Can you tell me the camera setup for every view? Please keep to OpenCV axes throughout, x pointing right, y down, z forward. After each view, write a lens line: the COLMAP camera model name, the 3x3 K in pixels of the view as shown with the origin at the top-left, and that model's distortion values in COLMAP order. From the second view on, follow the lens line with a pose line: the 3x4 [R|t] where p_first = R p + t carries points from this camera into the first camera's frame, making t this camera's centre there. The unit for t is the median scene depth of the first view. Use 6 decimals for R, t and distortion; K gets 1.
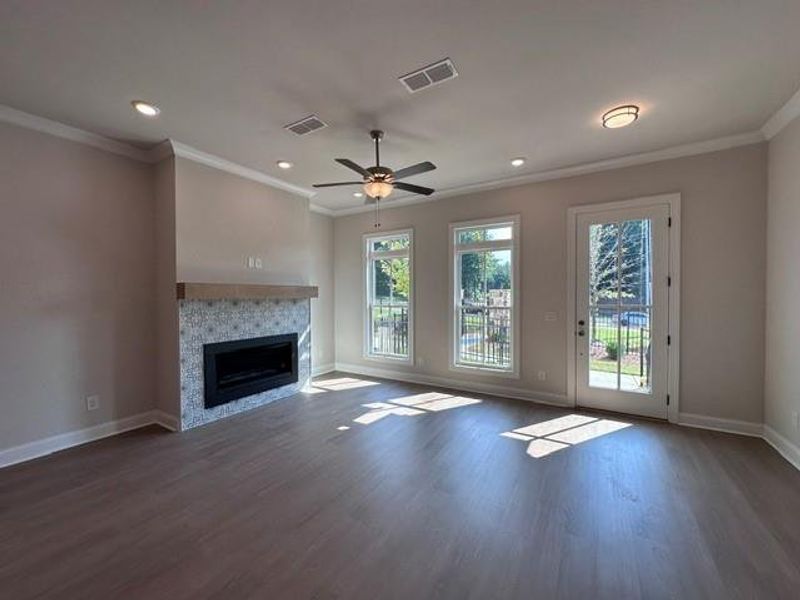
lens RADIAL K [[318.8, 0, 401.7], [0, 318.8, 300.6], [0, 0, 1]] dist [-0.001862, -0.000102]
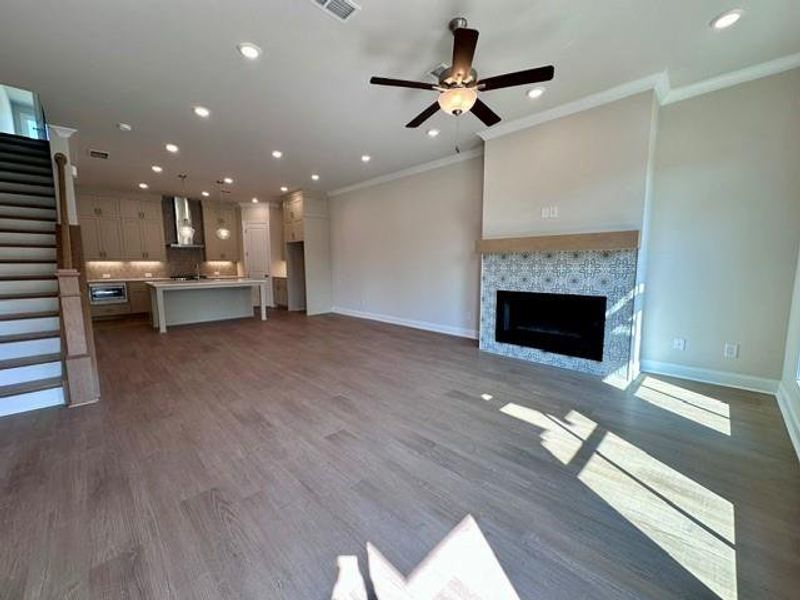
lens RADIAL K [[318.8, 0, 401.7], [0, 318.8, 300.6], [0, 0, 1]] dist [-0.001862, -0.000102]
pose [[-0.236923, 0.120474, -0.964030, 0.651308], [-0.009405, 0.991951, 0.126275, 0.025476], [0.971483, 0.038984, -0.233883, 0.916176]]
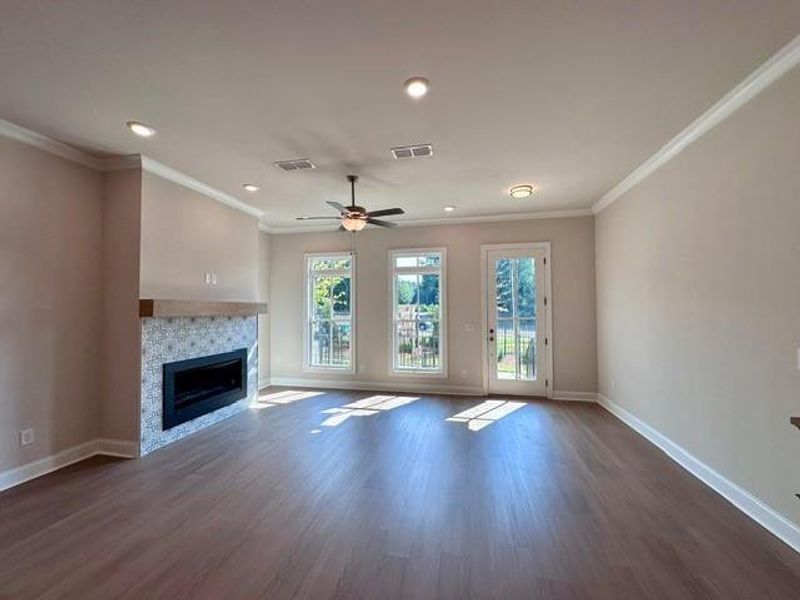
lens RADIAL K [[318.8, 0, 401.7], [0, 318.8, 300.6], [0, 0, 1]] dist [-0.001862, -0.000102]
pose [[0.944022, 0.007457, 0.329799, -0.255332], [0.006098, 0.999179, -0.040046, -0.009153], [-0.329827, 0.039816, 0.943201, -0.155518]]
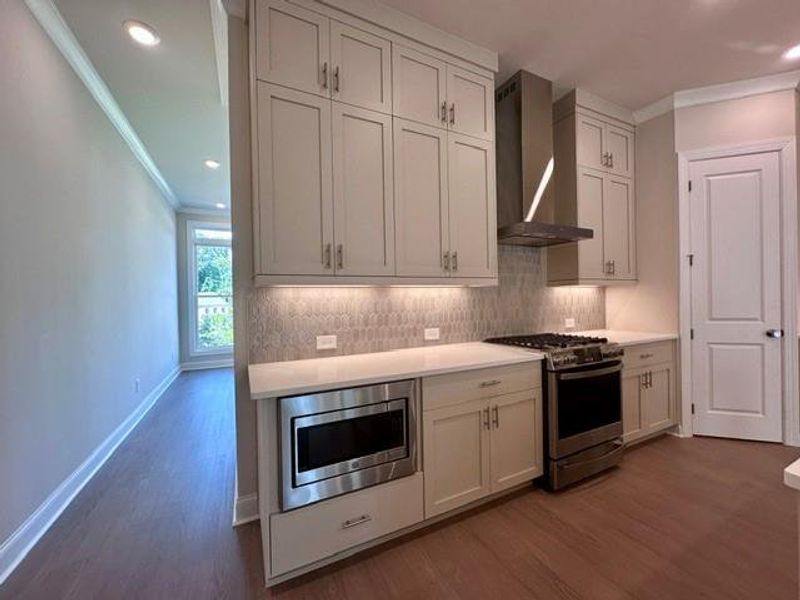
lens RADIAL K [[318.8, 0, 401.7], [0, 318.8, 300.6], [0, 0, 1]] dist [-0.001862, -0.000102]
pose [[-0.526137, 0.020353, -0.850156, -0.538065], [0.008154, 0.999788, 0.018889, 0.067396], [0.850361, 0.003006, -0.526192, -1.086243]]
